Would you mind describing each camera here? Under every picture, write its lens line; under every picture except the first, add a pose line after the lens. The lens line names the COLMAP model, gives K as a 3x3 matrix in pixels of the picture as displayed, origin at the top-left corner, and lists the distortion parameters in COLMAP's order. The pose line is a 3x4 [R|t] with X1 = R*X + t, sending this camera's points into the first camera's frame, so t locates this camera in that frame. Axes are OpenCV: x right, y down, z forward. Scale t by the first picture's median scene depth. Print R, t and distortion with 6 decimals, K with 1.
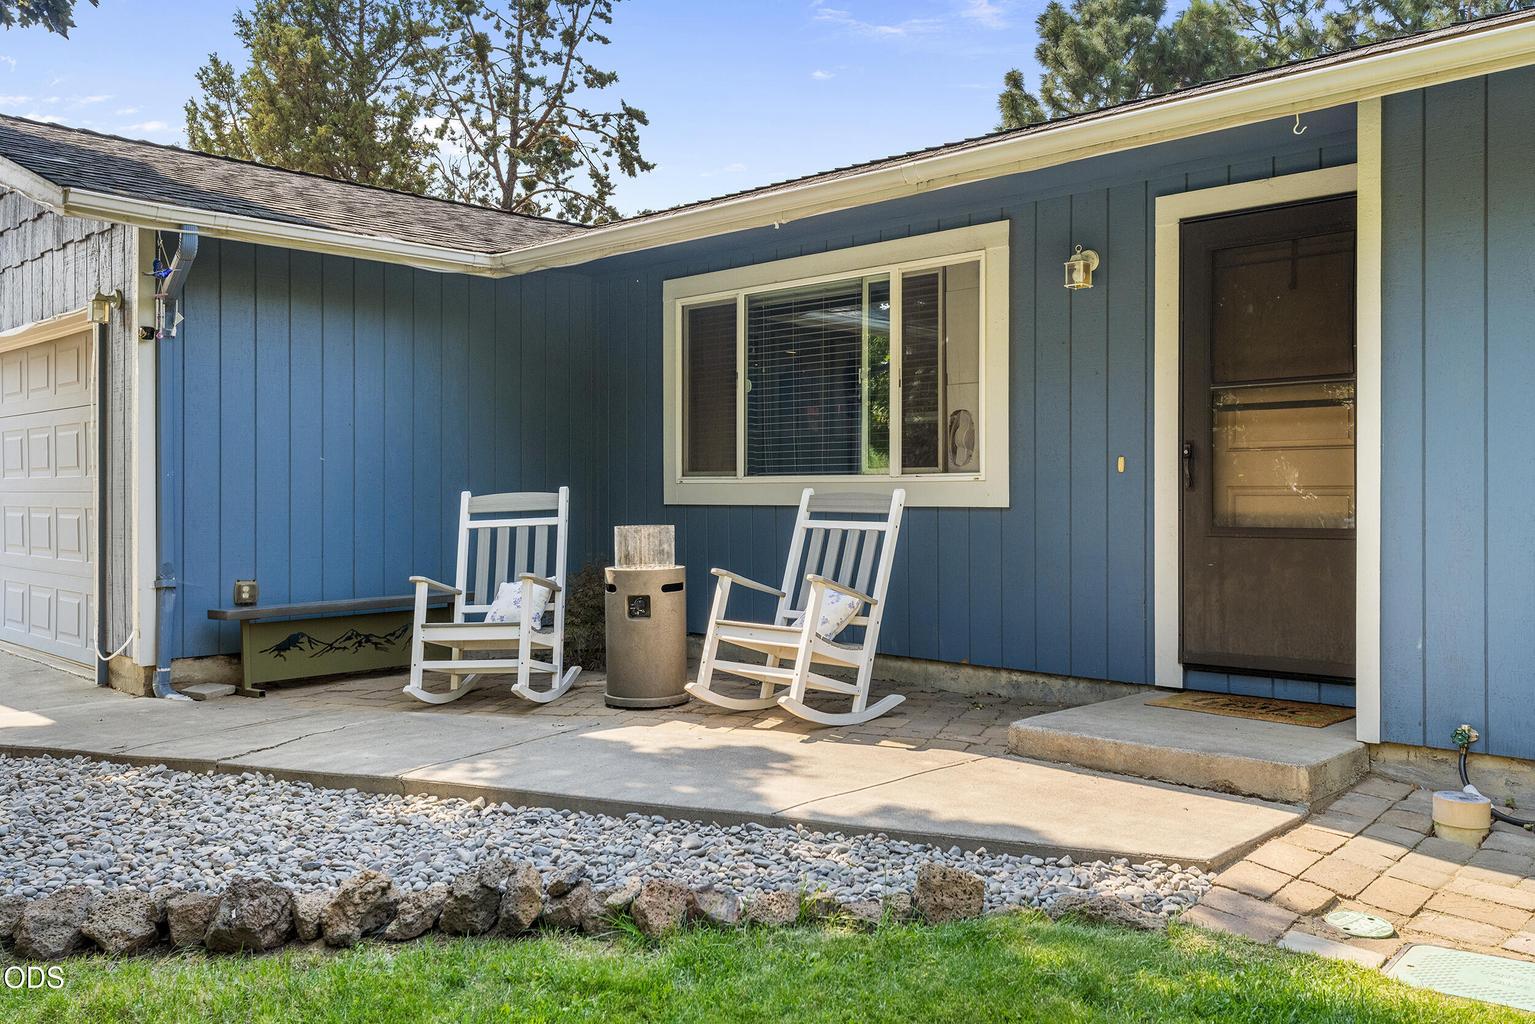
lens RADIAL K [[1256.6, 0, 767.5], [0, 1256.6, 512.0], [0, 0, 1]] dist [-0.008564, -0.003697]
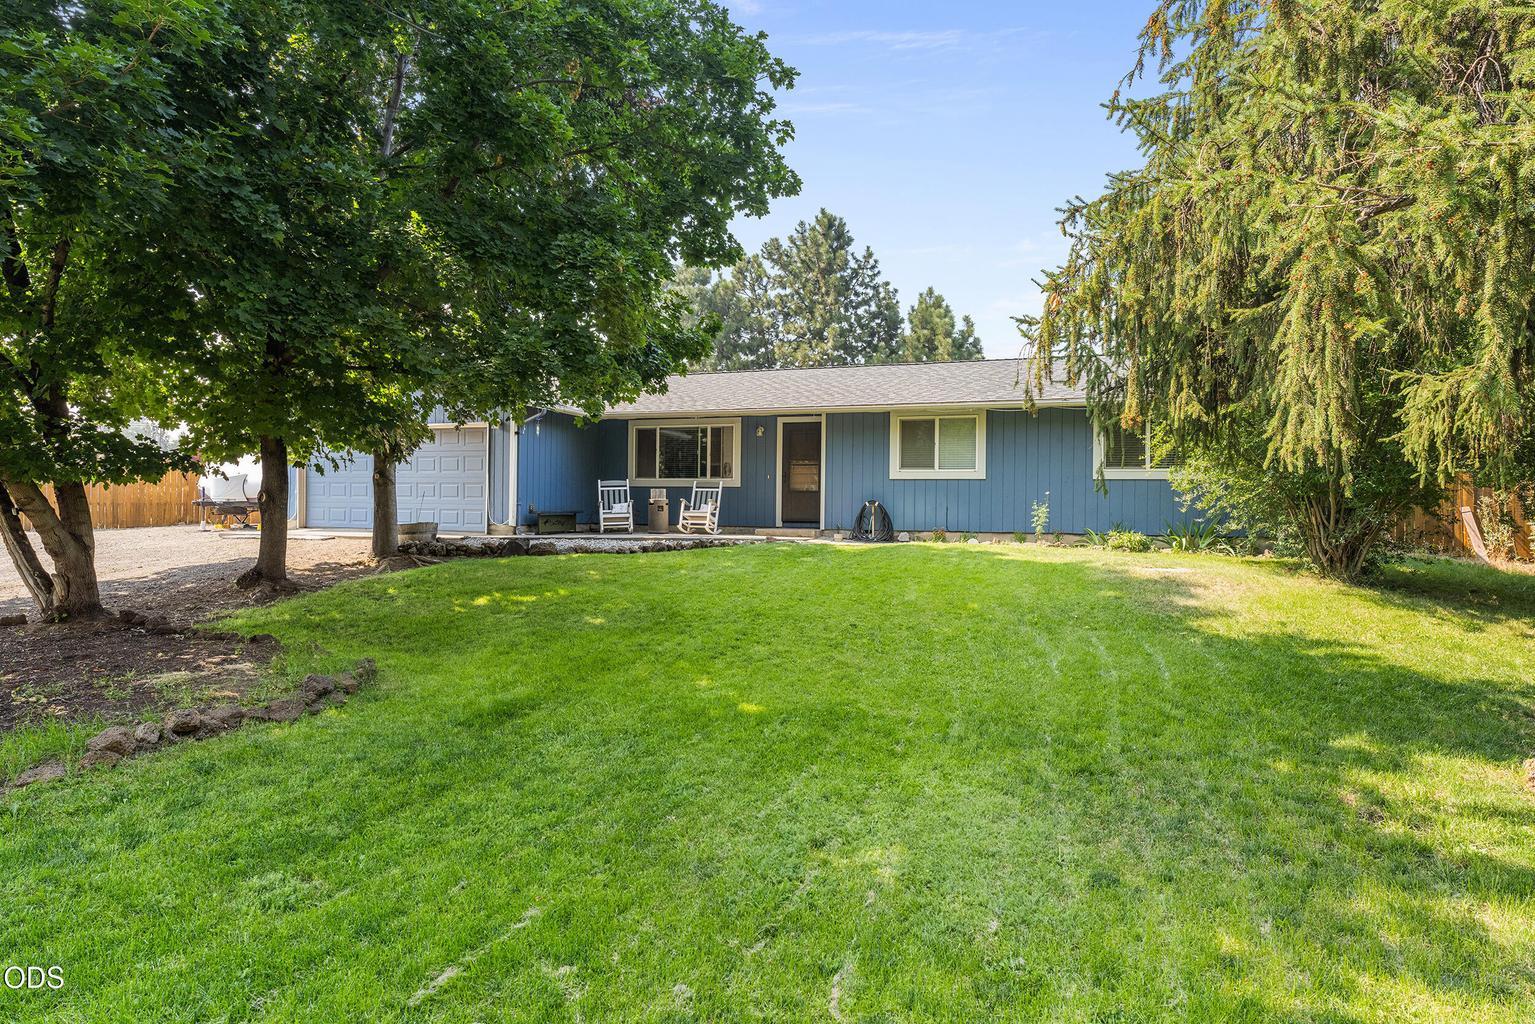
lens RADIAL K [[801.9, 0, 767.5], [0, 801.9, 512.0], [0, 0, 1]] dist [-0.003283, -0.000717]
pose [[0.898906, 0.006727, 0.438089, -0.907924], [-0.008519, 0.999961, 0.002123, 0.075402], [-0.438058, -0.005641, 0.898929, -1.453052]]
